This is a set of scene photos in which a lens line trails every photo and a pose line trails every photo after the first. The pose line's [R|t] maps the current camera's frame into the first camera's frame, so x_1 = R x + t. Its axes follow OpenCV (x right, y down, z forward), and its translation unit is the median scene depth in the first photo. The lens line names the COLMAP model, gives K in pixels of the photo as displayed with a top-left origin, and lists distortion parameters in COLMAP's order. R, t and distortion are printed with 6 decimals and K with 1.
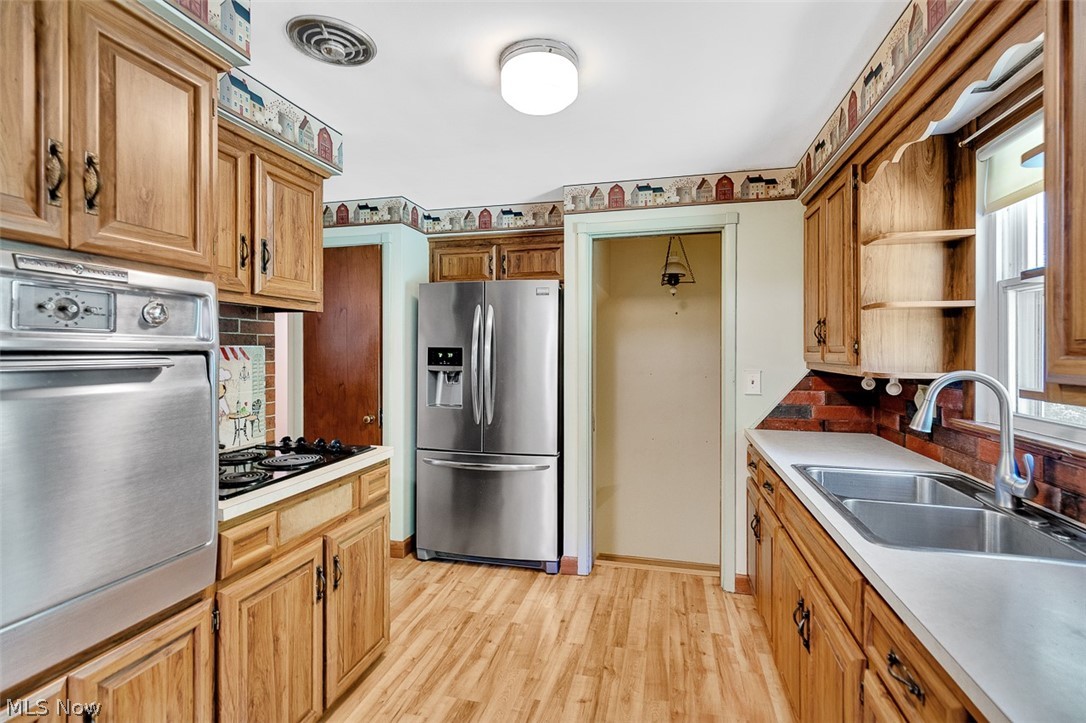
lens RADIAL K [[500.8, 0, 546.0], [0, 500.8, 348.8], [0, 0, 1]] dist [0.009943, -0.002759]
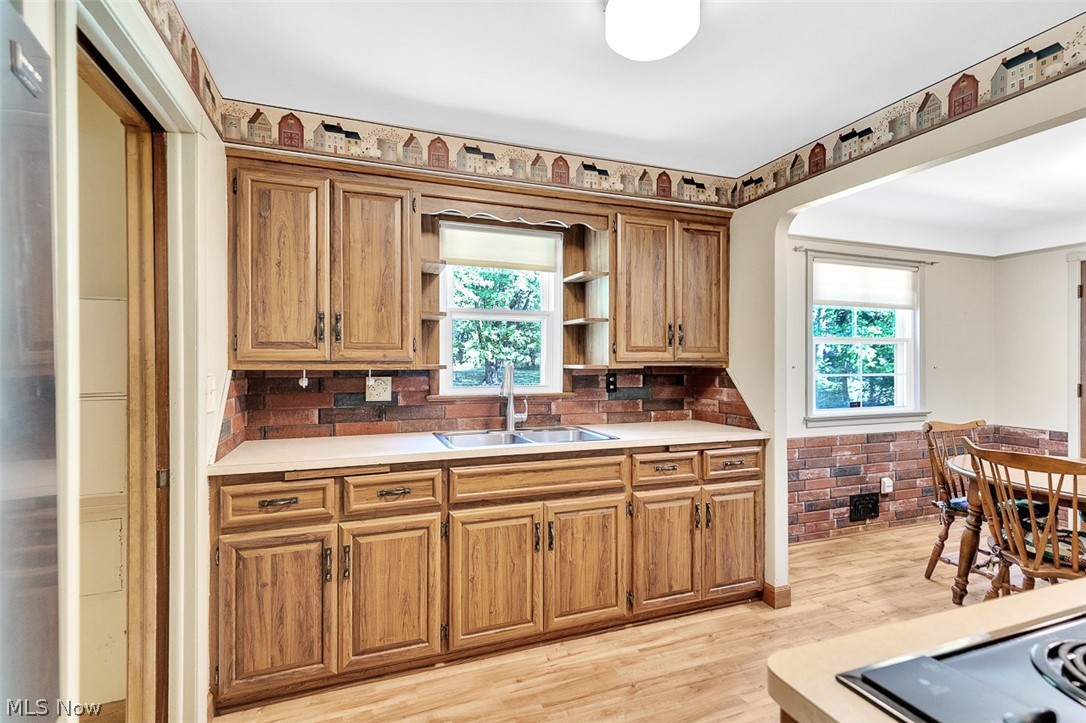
lens RADIAL K [[500.8, 0, 542.6], [0, 500.8, 361.1], [0, 0, 1]] dist [0.009943, -0.002759]
pose [[-0.571129, -0.002341, 0.820857, -0.346082], [-0.003871, 0.999992, 0.000159, 0.021923], [-0.820851, -0.003087, -0.571134, 0.946785]]
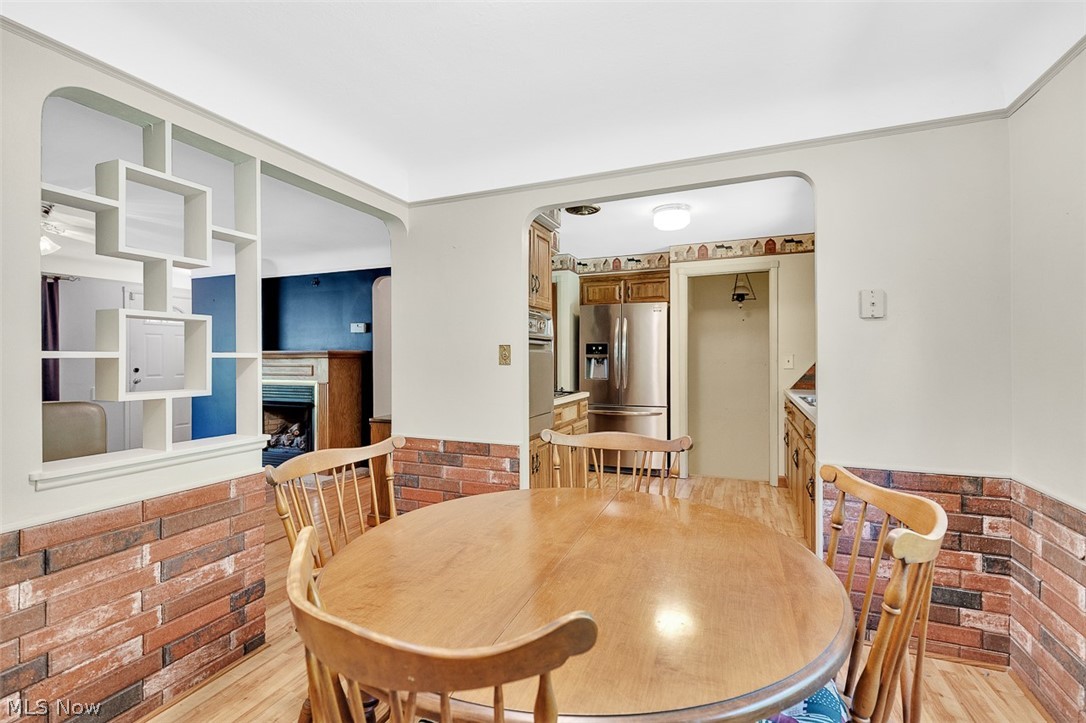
lens RADIAL K [[500.8, 0, 537.8], [0, 500.8, 357.4], [0, 0, 1]] dist [0.009943, -0.002759]
pose [[0.989018, -0.006105, -0.147668, -0.157625], [0.006570, 0.999975, 0.002667, 0.039923], [0.147648, -0.003608, 0.989033, -0.730430]]
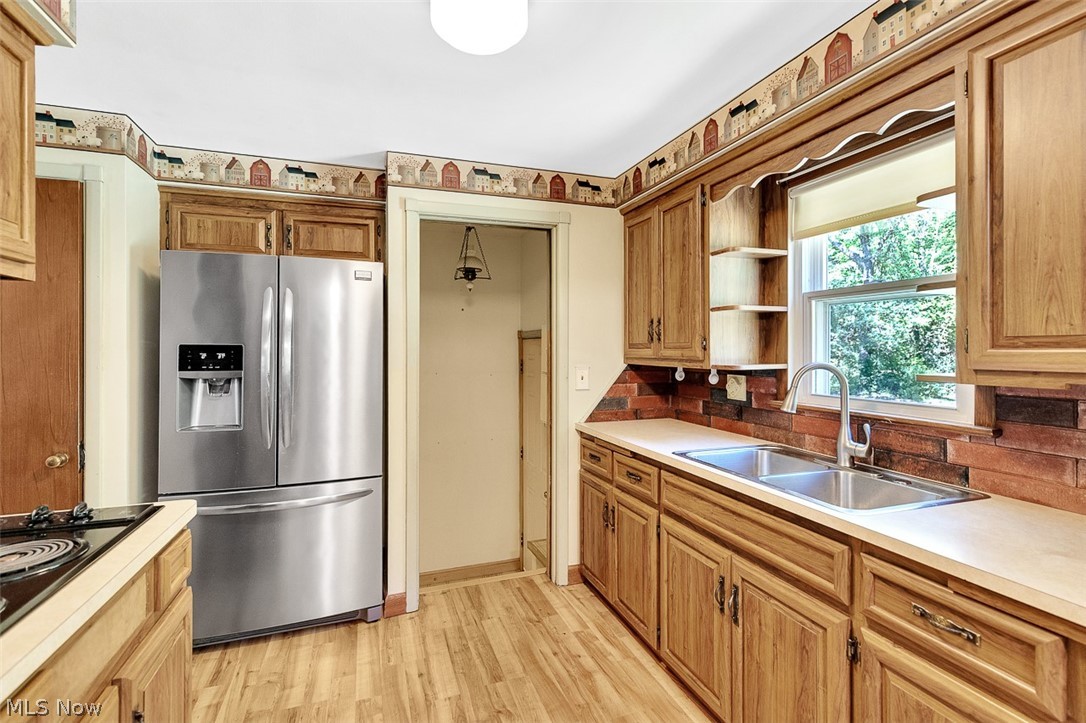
lens RADIAL K [[500.8, 0, 540.4], [0, 500.8, 346.0], [0, 0, 1]] dist [0.009943, -0.002759]
pose [[0.834959, -0.002030, 0.550309, -0.215500], [0.003447, 0.999993, -0.001542, 0.001710], [-0.550301, 0.003184, 0.834960, 0.166355]]
